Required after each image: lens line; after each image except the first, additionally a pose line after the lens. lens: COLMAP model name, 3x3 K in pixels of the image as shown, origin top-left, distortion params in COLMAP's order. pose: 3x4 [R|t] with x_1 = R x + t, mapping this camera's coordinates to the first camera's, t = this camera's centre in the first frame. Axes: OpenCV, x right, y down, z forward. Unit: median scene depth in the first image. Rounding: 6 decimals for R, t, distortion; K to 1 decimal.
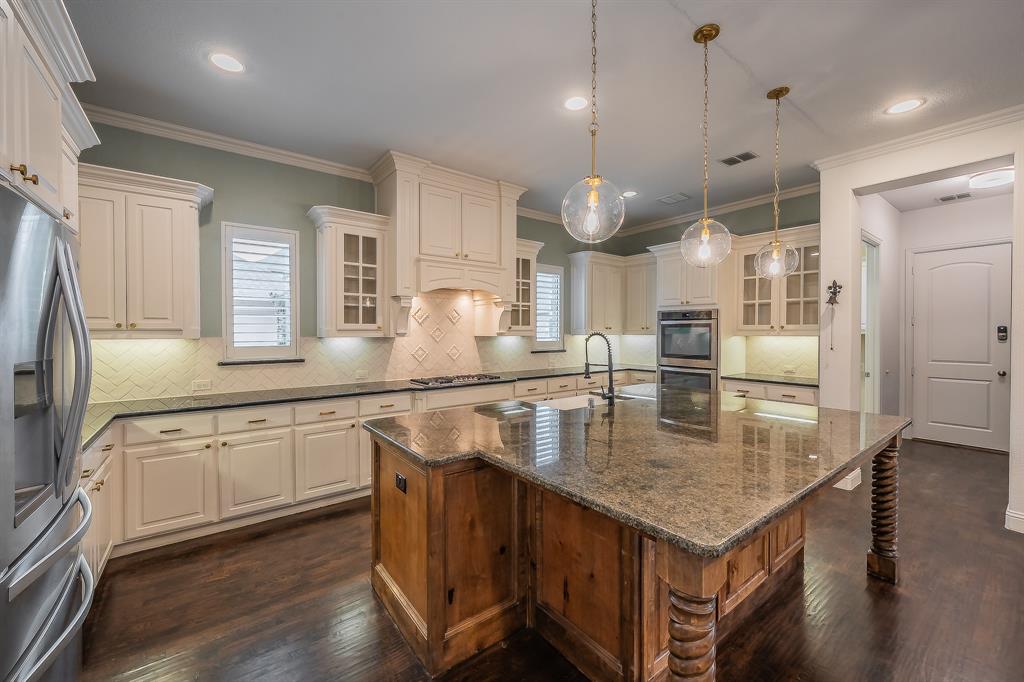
lens RADIAL K [[403.2, 0, 501.4], [0, 403.2, 337.7], [0, 0, 1]] dist [0.000280, 0.000093]
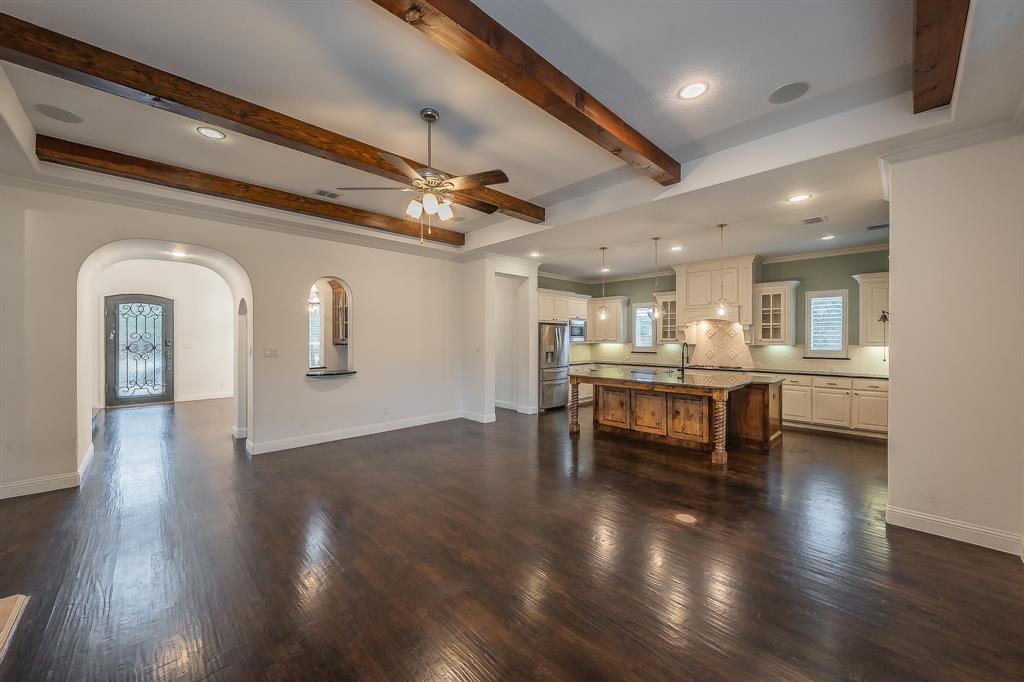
lens RADIAL K [[385.2, 0, 515.5], [0, 385.2, 337.9], [0, 0, 1]] dist [0.000584, -0.000038]
pose [[0.127412, -0.000401, -0.991850, 1.751009], [-0.017206, 0.999849, -0.002614, -0.014745], [0.991701, 0.017398, 0.127386, -0.182392]]
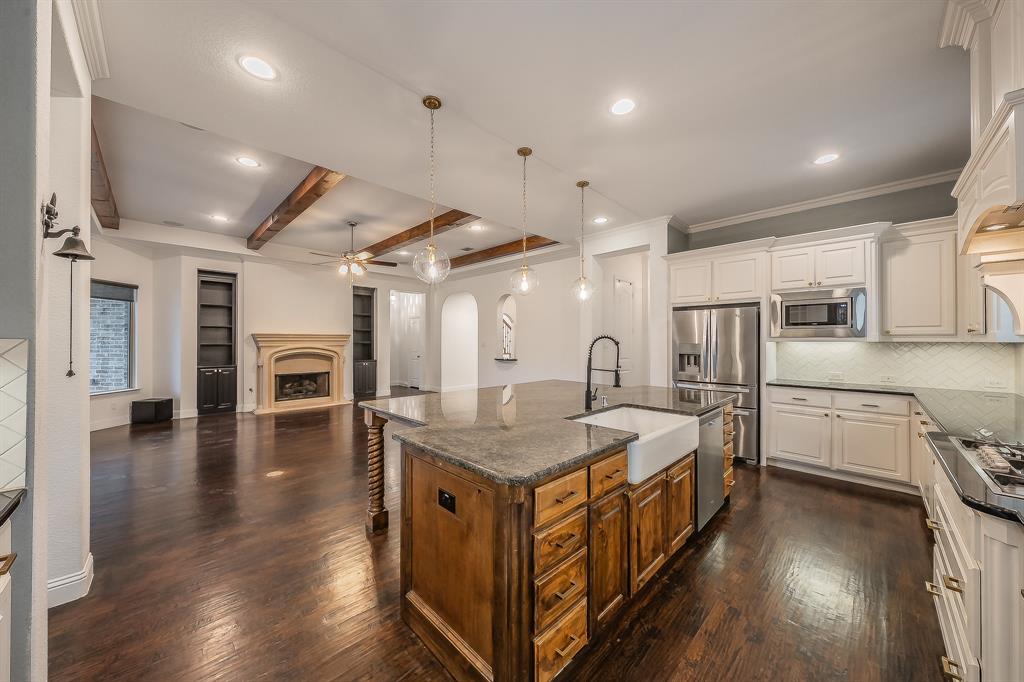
lens RADIAL K [[372.0, 0, 508.3], [0, 372.0, 338.3], [0, 0, 1]] dist [-0.001700, -0.000098]
pose [[-0.993334, -0.001846, -0.115260, 0.419848], [-0.003047, 0.999943, 0.010249, -0.011039], [0.115235, 0.010532, -0.993282, 1.410660]]
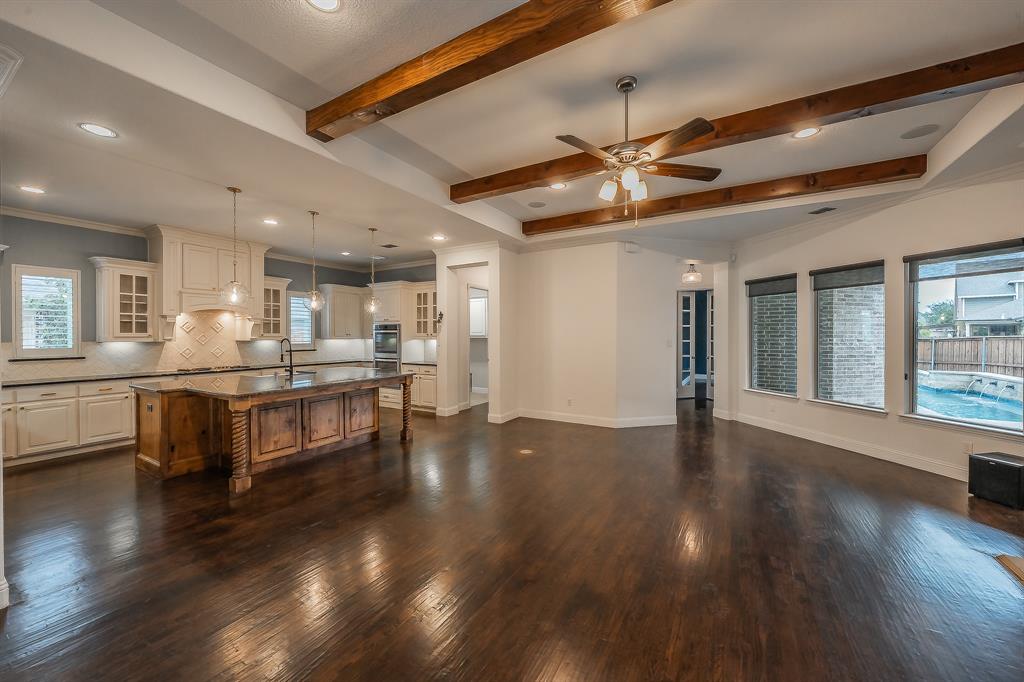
lens RADIAL K [[393.6, 0, 502.3], [0, 393.6, 337.5], [0, 0, 1]] dist [0.000399, 0.000243]
pose [[0.927534, -0.003378, 0.373725, 0.380497], [0.006939, 0.999942, -0.008184, 0.004567], [-0.373676, 0.010184, 0.927504, -0.888454]]
